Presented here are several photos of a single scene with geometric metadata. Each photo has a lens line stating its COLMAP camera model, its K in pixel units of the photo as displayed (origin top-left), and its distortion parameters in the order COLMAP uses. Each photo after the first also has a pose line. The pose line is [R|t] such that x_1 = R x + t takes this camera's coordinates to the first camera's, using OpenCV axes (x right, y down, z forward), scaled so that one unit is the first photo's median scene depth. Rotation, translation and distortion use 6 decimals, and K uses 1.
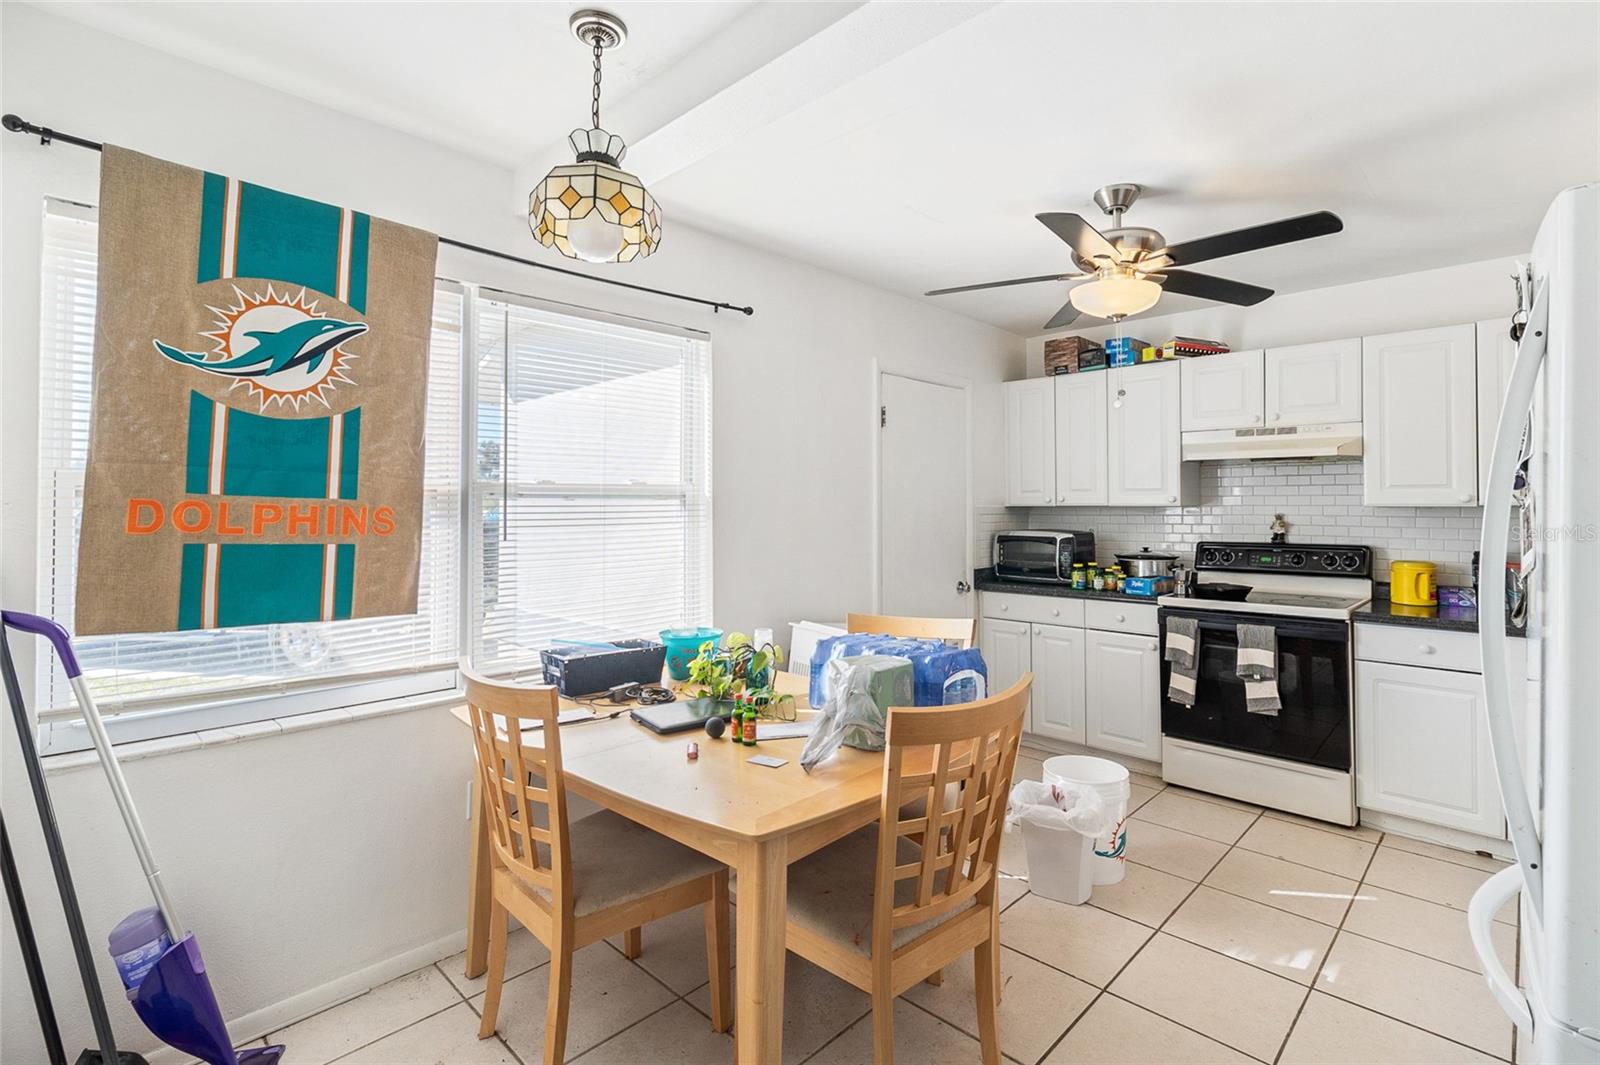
lens RADIAL K [[777.2, 0, 798.5], [0, 777.2, 516.9], [0, 0, 1]] dist [-0.001996, -0.000599]
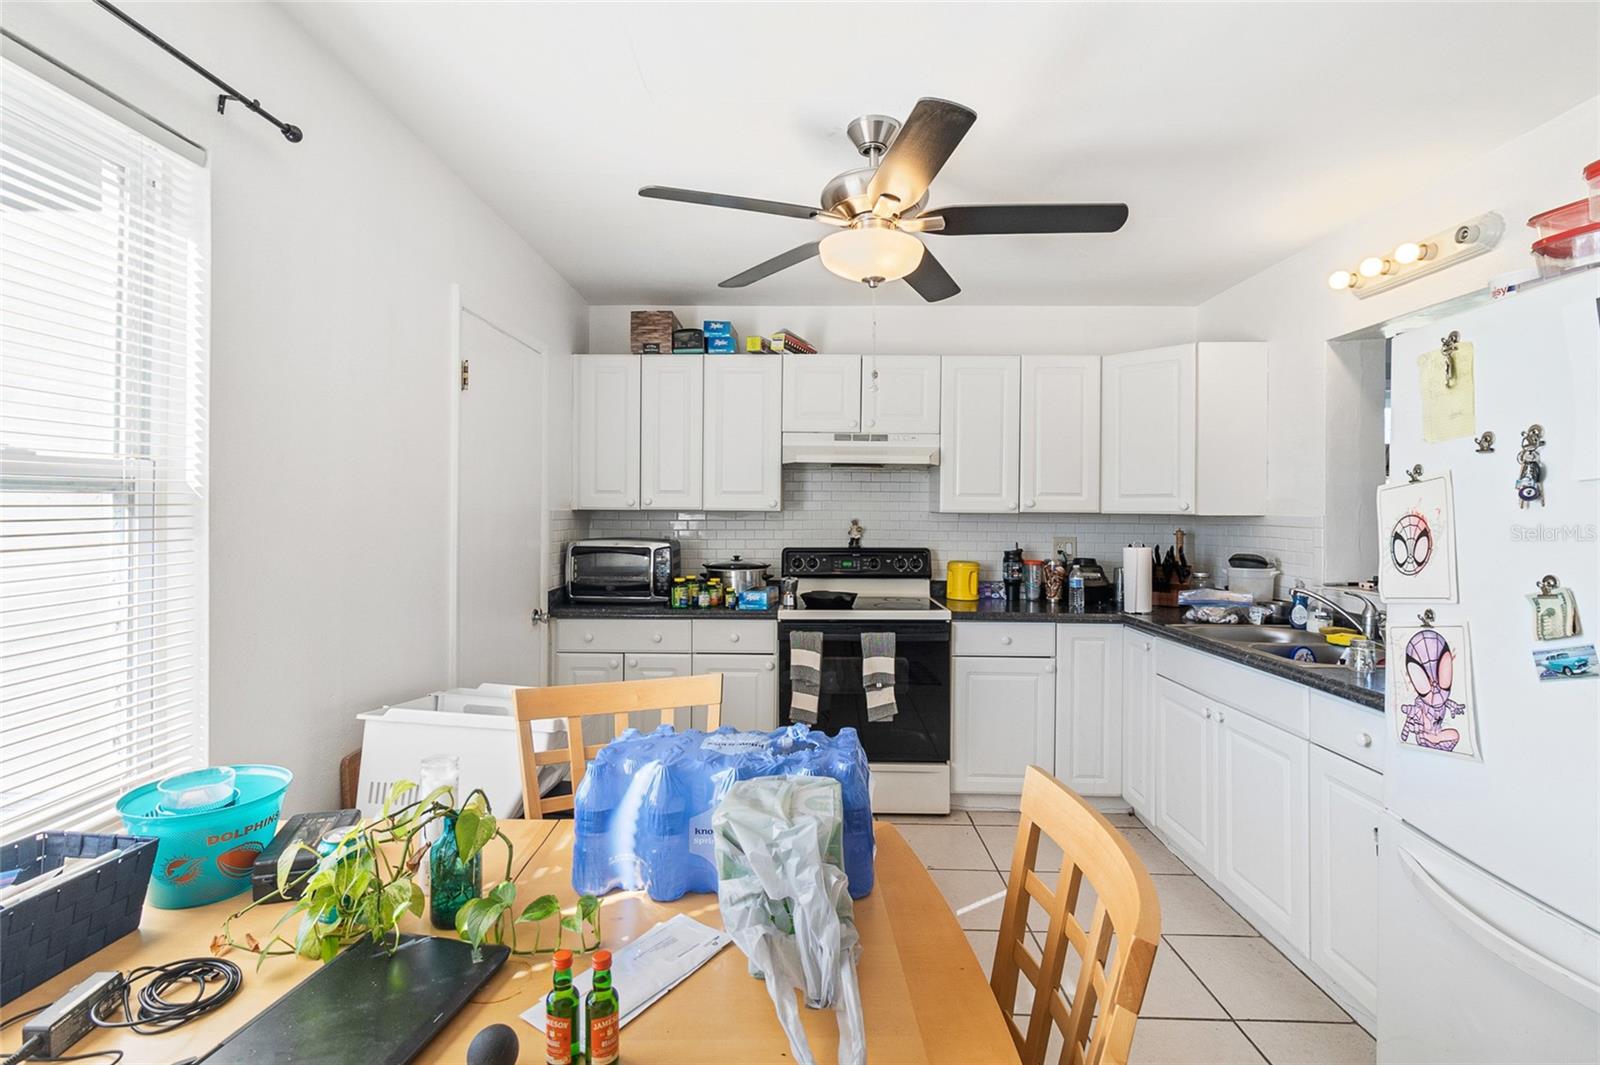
lens RADIAL K [[777.2, 0, 798.5], [0, 777.2, 516.9], [0, 0, 1]] dist [-0.001996, -0.000599]
pose [[0.720950, -0.000252, 0.692987, -0.147184], [0.001768, 0.999997, -0.001475, -0.005512], [-0.692985, 0.002288, 0.720949, 0.318648]]
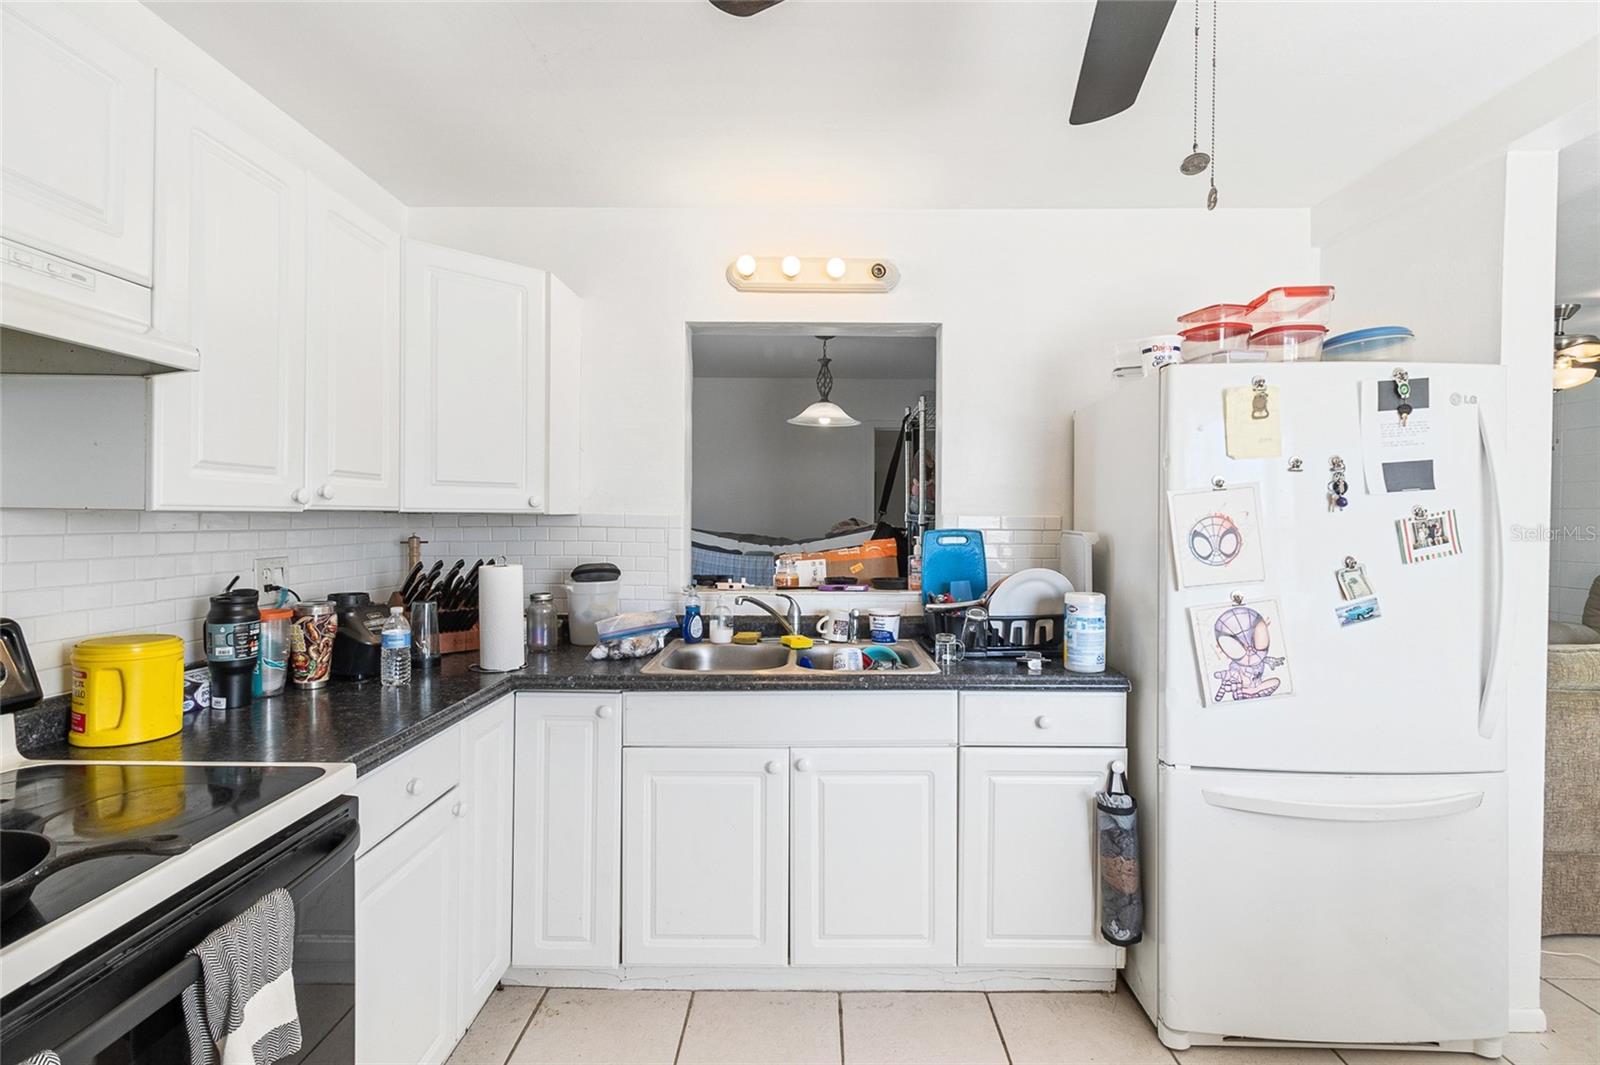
lens RADIAL K [[747.1, 0, 804.9], [0, 747.1, 519.5], [0, 0, 1]] dist [0.001158, -0.000012]
pose [[-0.699337, -0.009561, 0.714728, 0.210945], [0.002167, 0.999878, 0.015496, -0.012586], [-0.714789, 0.012386, -0.699230, 0.920231]]
